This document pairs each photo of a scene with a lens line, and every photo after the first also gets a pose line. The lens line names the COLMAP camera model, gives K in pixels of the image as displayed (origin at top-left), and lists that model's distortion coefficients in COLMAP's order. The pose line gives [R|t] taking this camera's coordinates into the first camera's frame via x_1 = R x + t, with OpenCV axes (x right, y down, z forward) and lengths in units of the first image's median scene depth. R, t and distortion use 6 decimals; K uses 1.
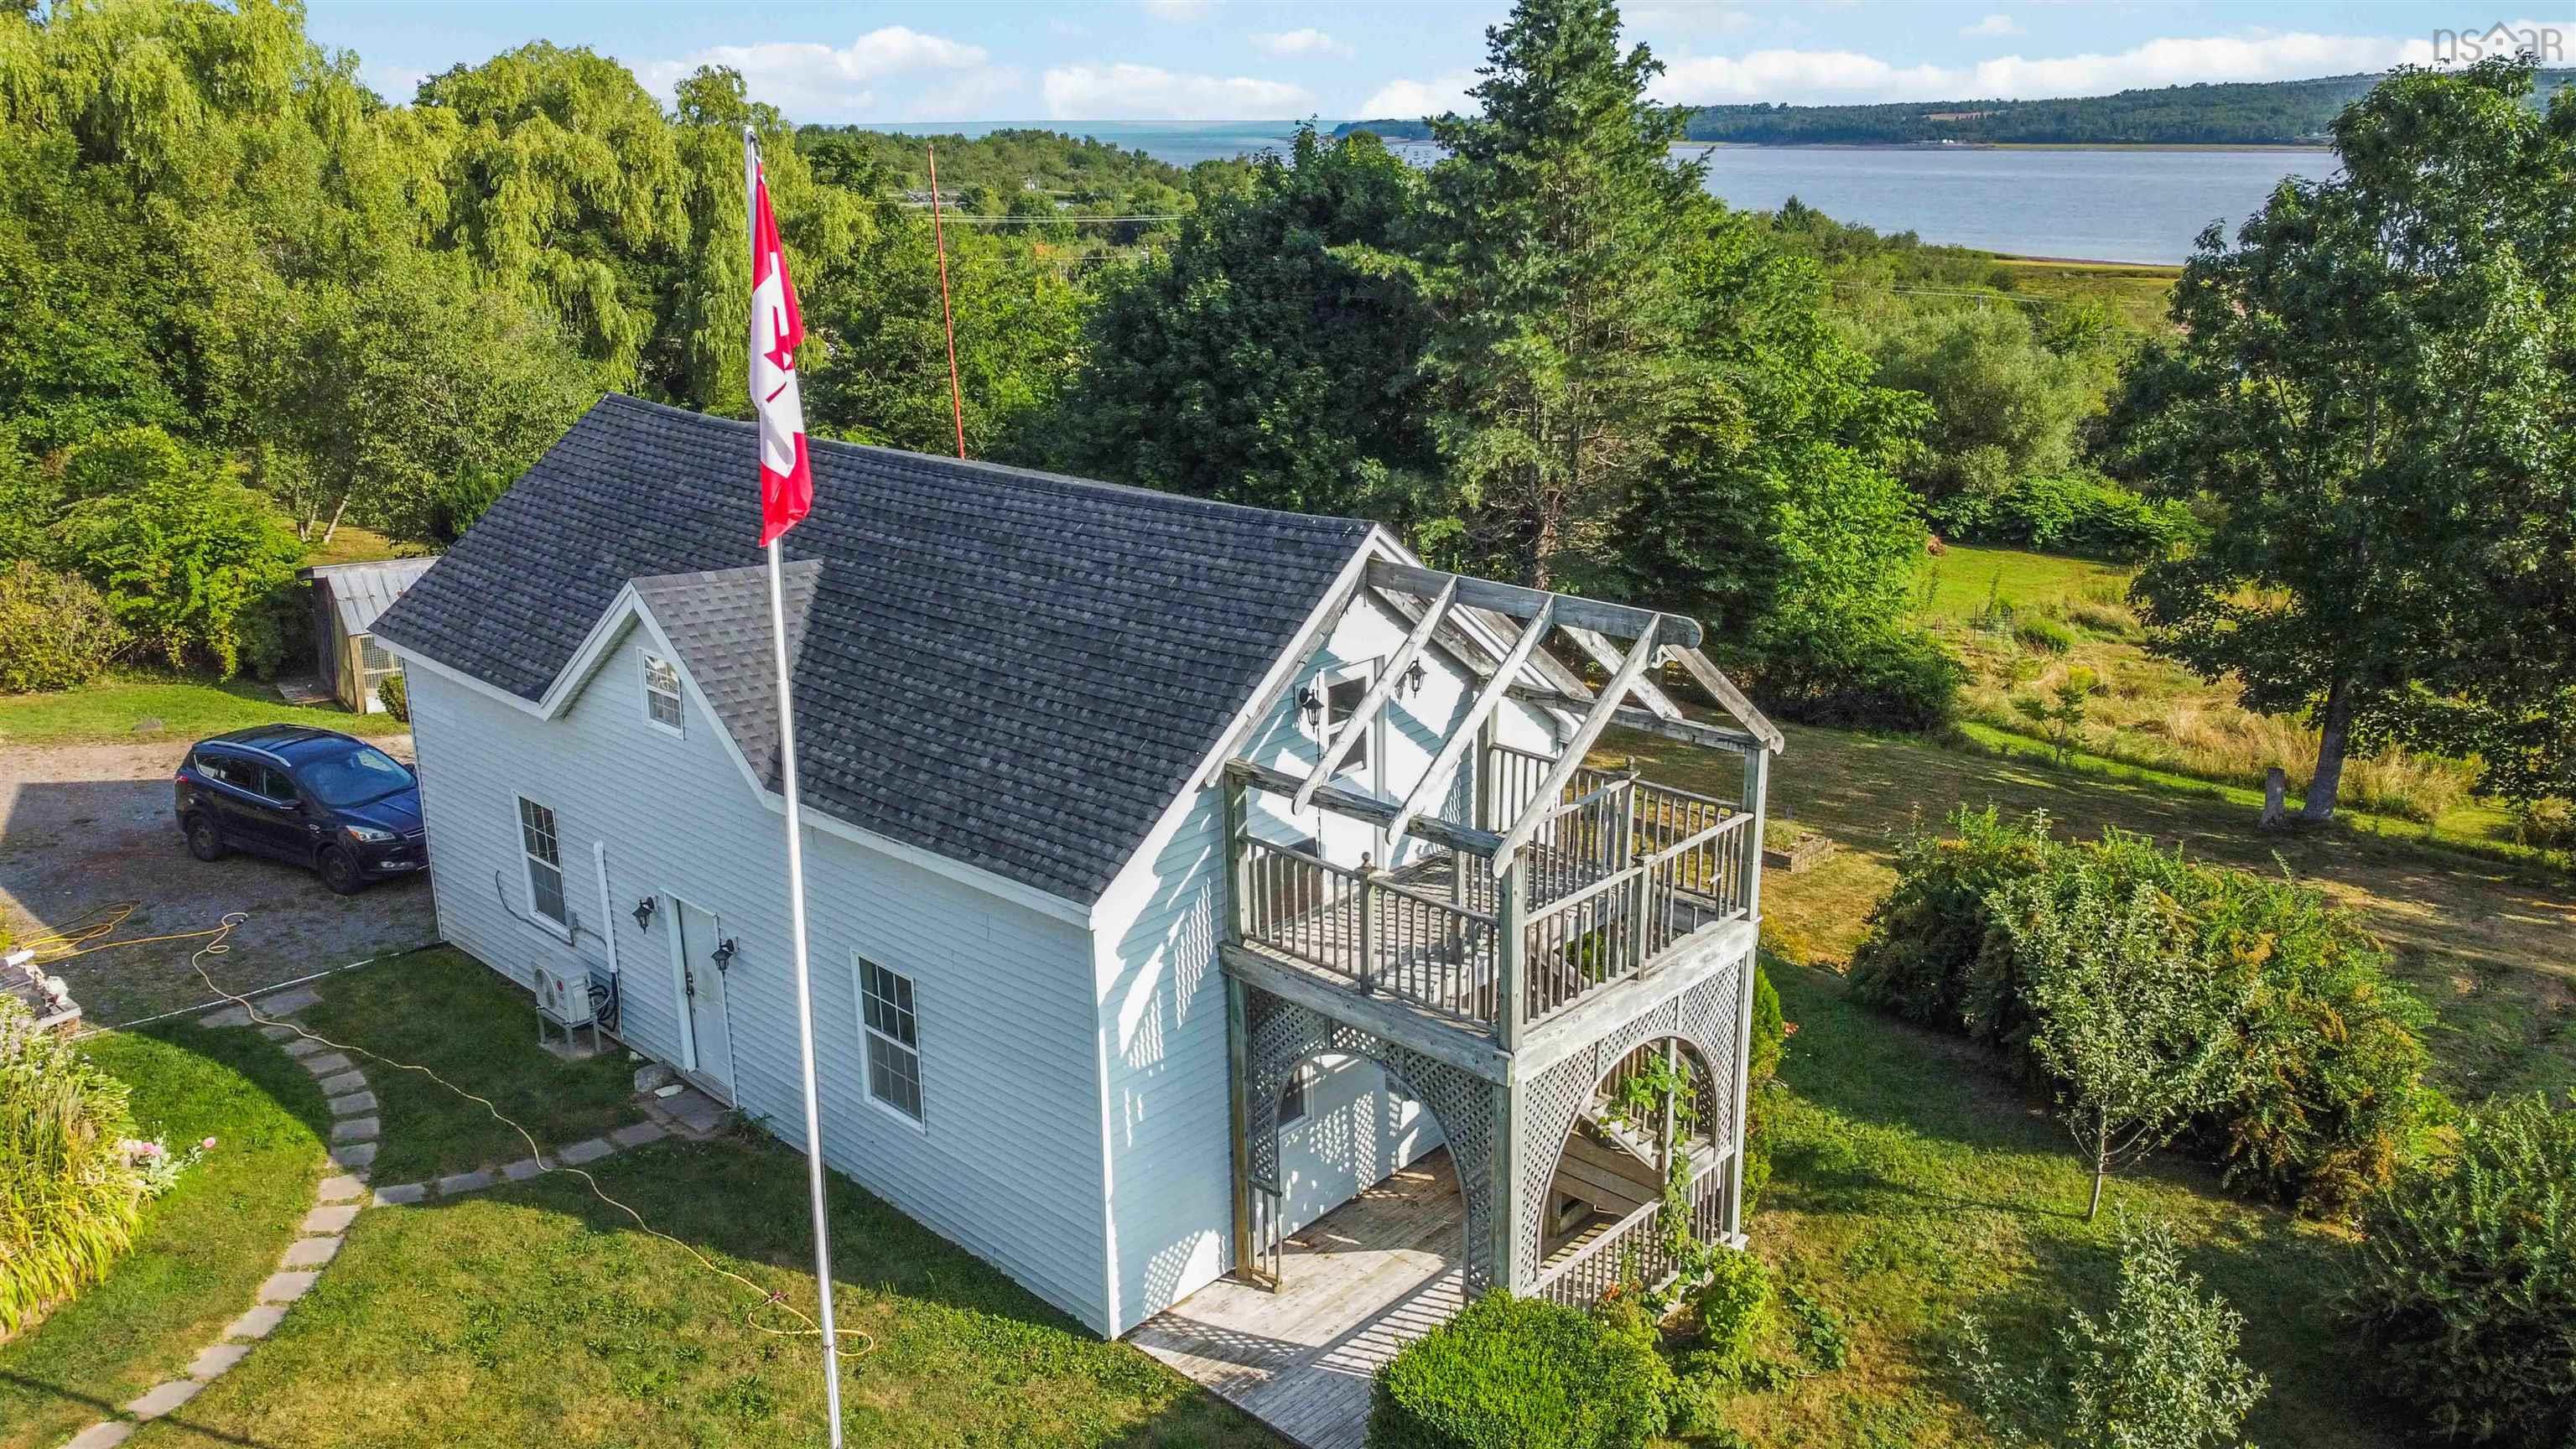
lens RADIAL K [[1945.4, 0, 1248.5], [0, 1945.4, 724.0], [0, 0, 1]] dist [0.008507, -0.008297]
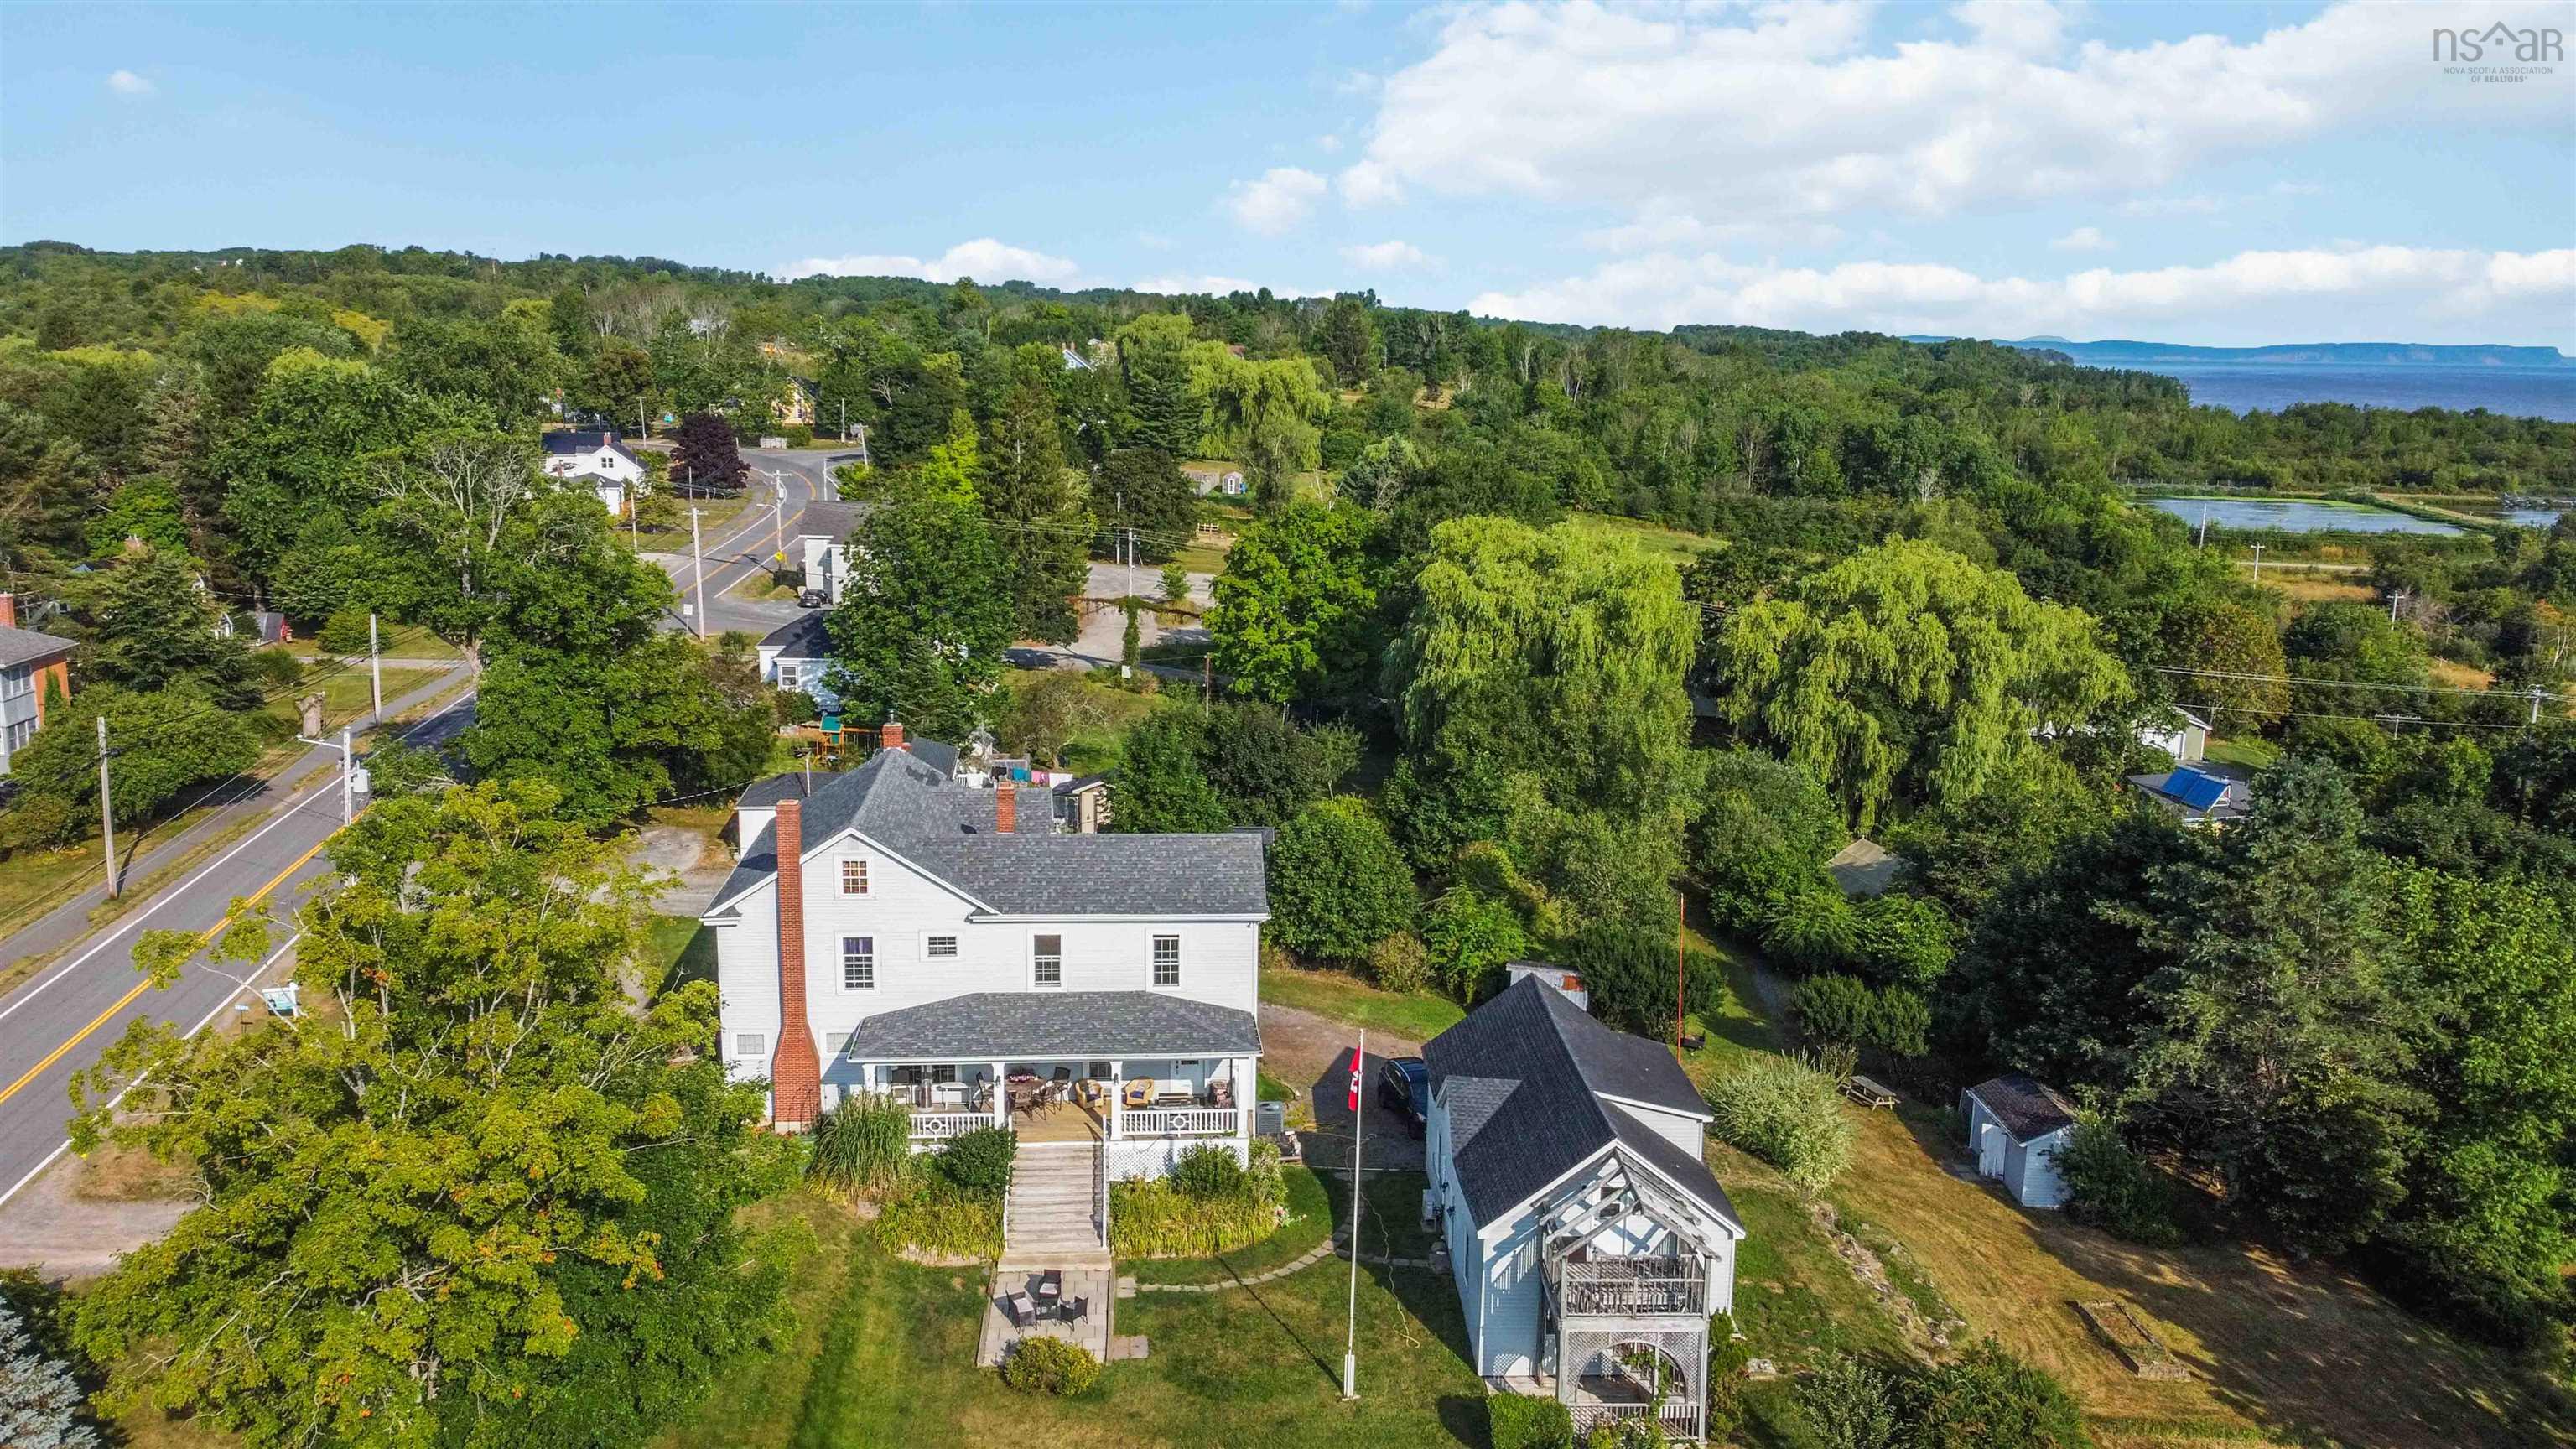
lens RADIAL K [[1945.4, 0, 1292.6], [0, 1945.4, 698.8], [0, 0, 1]] dist [0.008507, -0.008297]
pose [[0.717343, 0.146230, -0.681202, 1.263928], [-0.224388, 0.974121, -0.027183, -0.436143], [0.659598, 0.172353, 0.731591, -1.237383]]
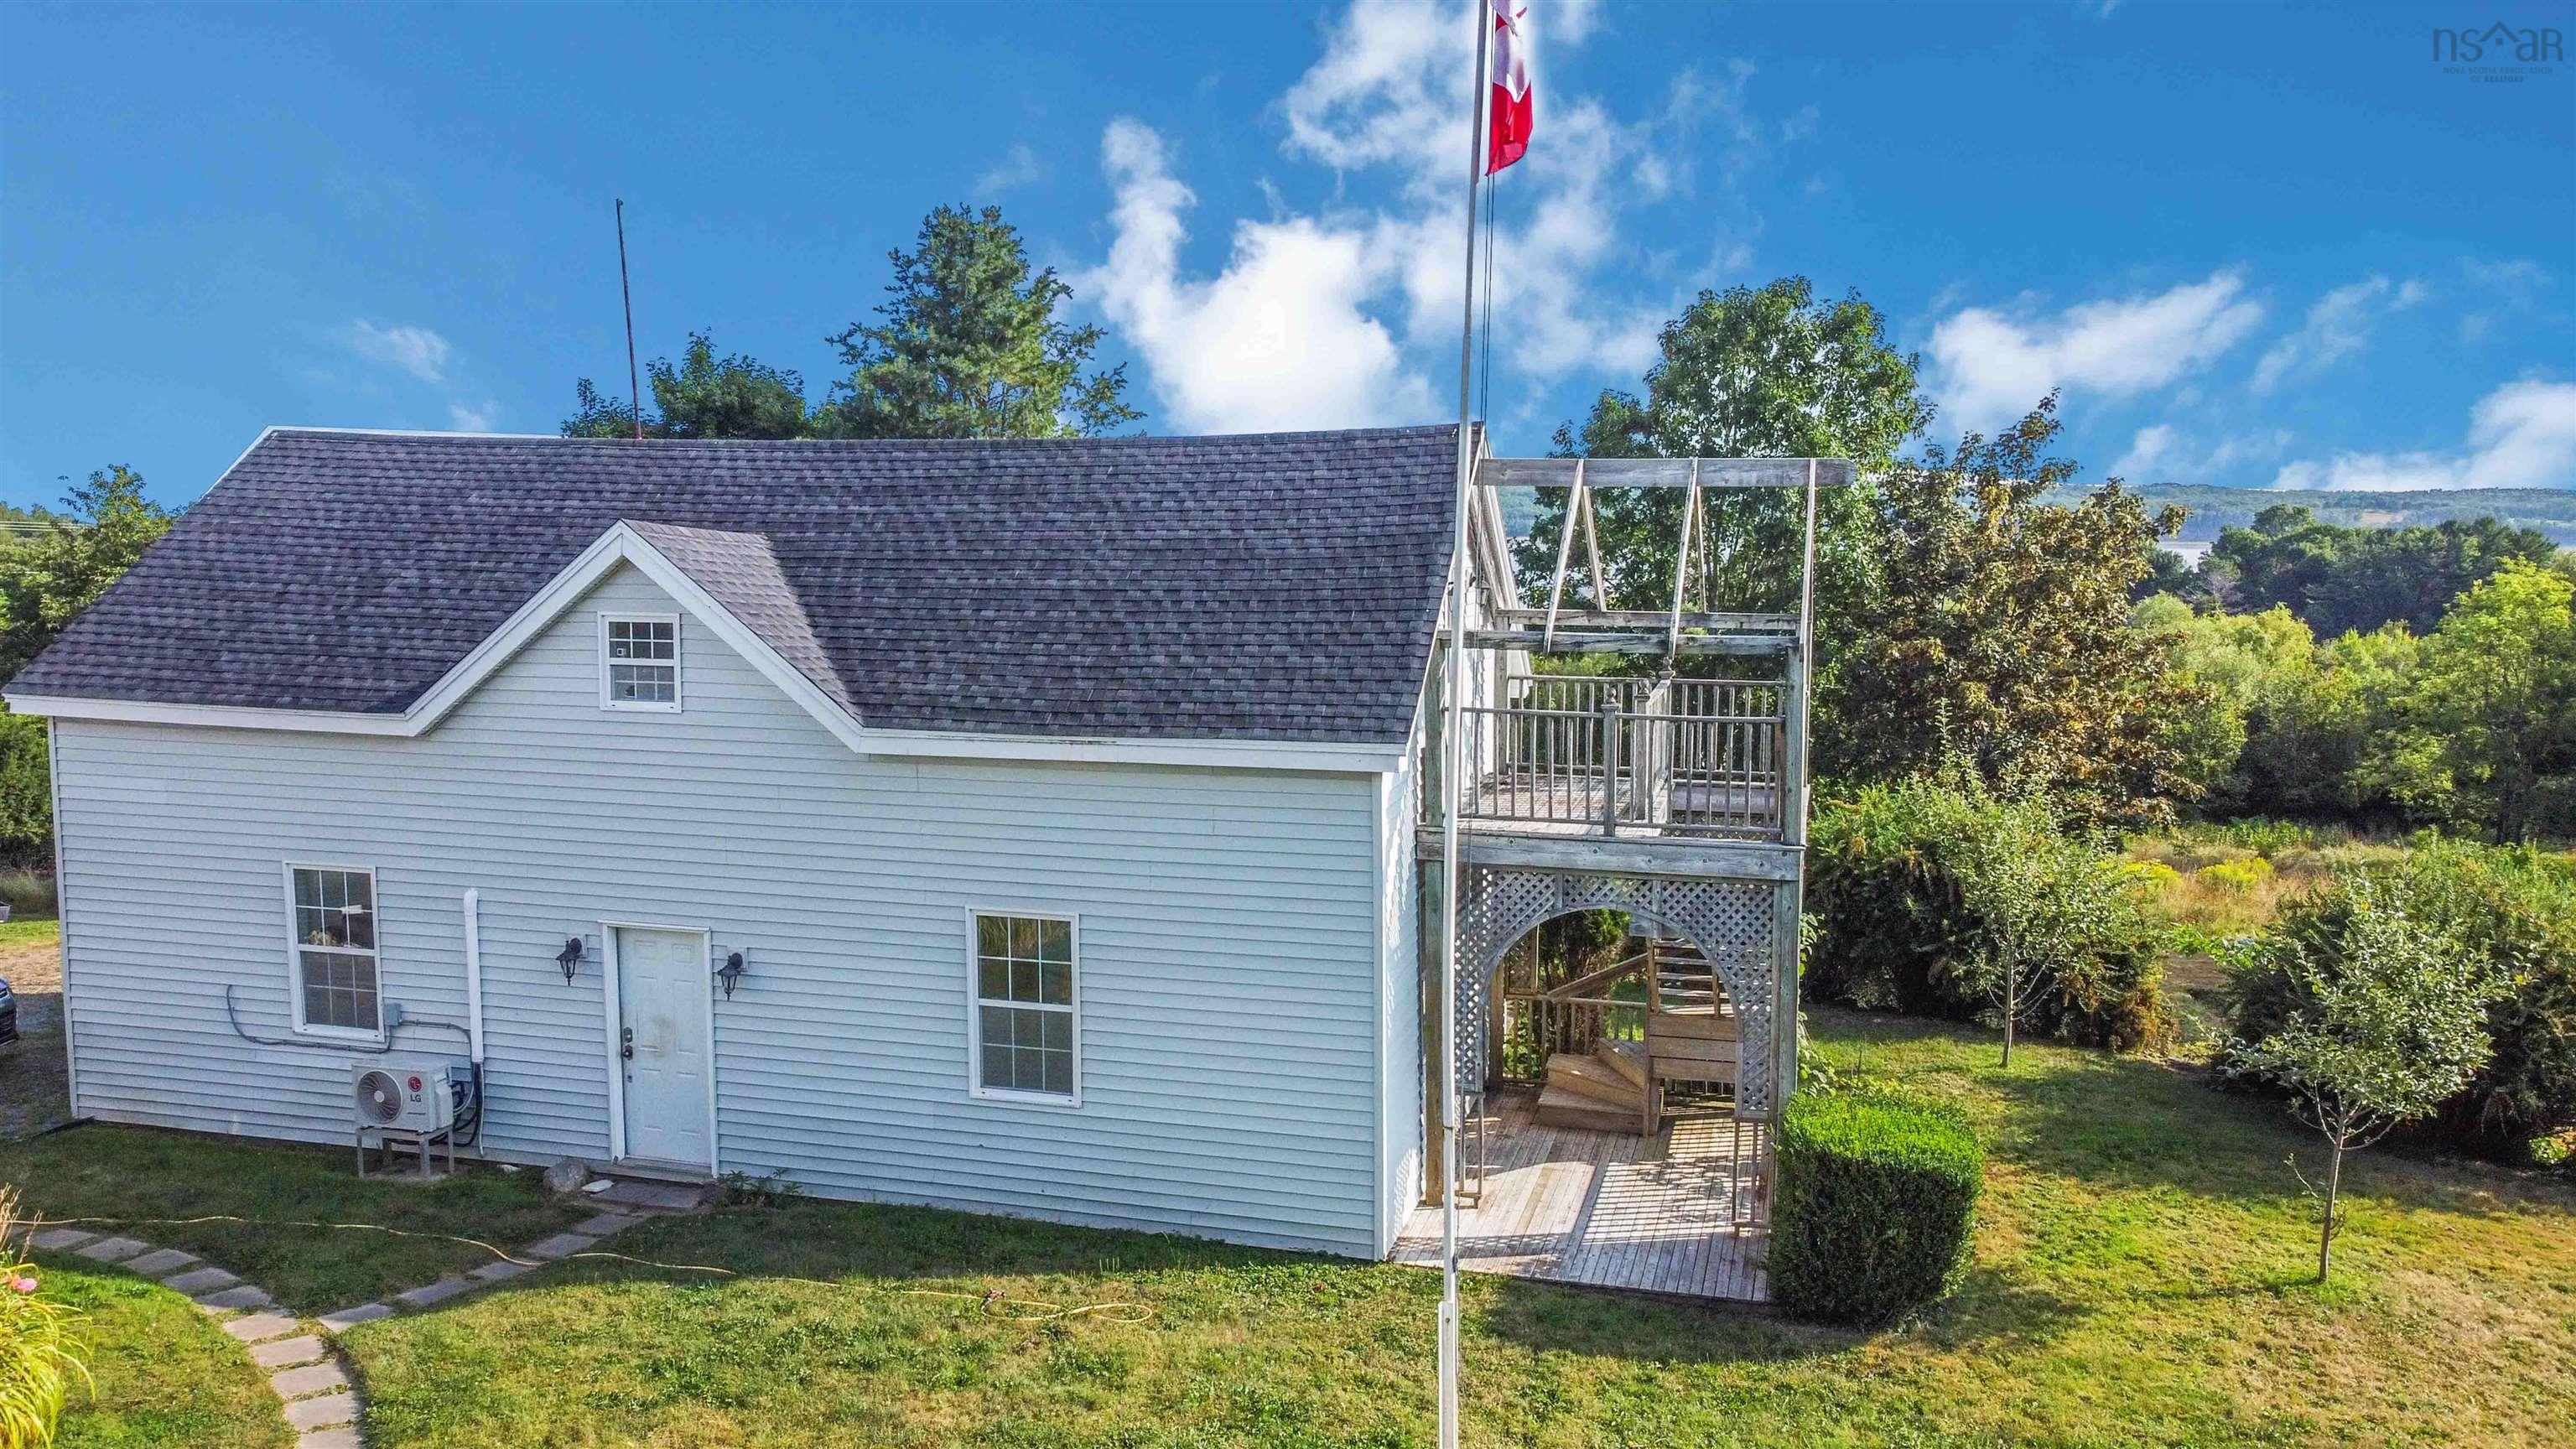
lens RADIAL K [[1945.4, 0, 1282.7], [0, 1945.4, 715.3], [0, 0, 1]] dist [0.008507, -0.008297]
pose [[0.886428, -0.038832, 0.461234, -0.401440], [0.123871, 0.980030, -0.155552, 0.154762], [-0.445983, 0.195020, 0.873537, 0.132886]]
